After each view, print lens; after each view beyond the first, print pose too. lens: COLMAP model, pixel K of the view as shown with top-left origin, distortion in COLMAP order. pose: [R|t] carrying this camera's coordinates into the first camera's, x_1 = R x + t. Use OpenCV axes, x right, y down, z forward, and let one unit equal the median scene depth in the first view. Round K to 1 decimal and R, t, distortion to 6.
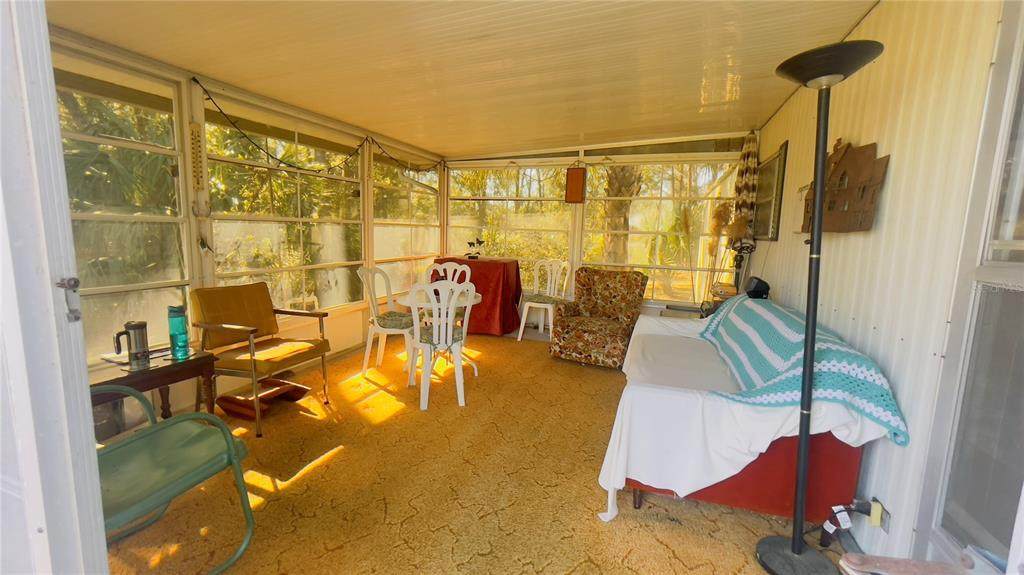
lens RADIAL K [[418.6, 0, 506.2], [0, 418.6, 287.8], [0, 0, 1]] dist [-0.001187, 0.000313]
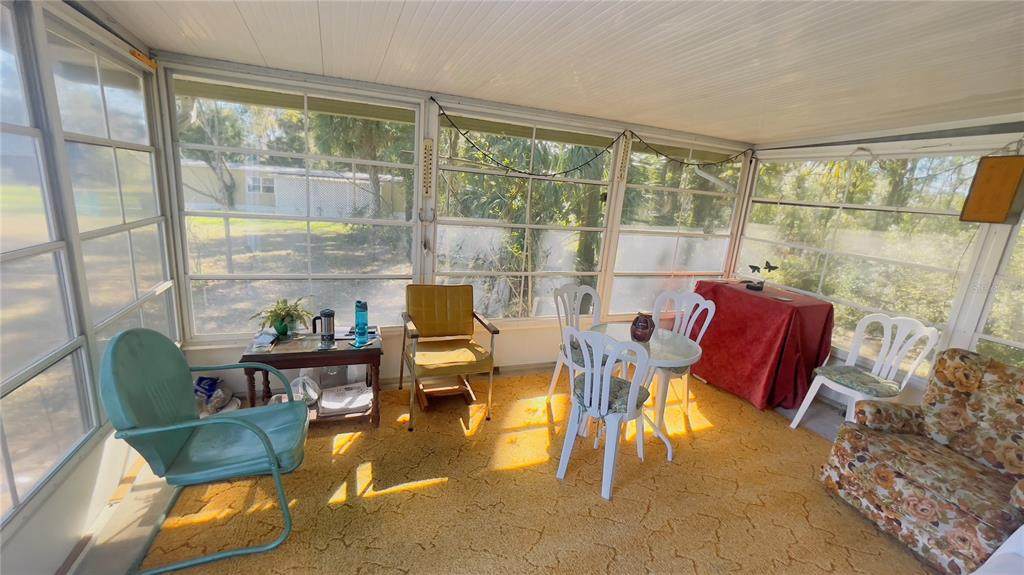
lens RADIAL K [[418.6, 0, 511.0], [0, 418.6, 287.5], [0, 0, 1]] dist [-0.001187, 0.000313]
pose [[0.678349, 0.189597, -0.709856, 0.231849], [-0.159957, 0.981068, 0.109179, -0.134919], [0.717117, 0.039485, 0.695833, 0.331774]]
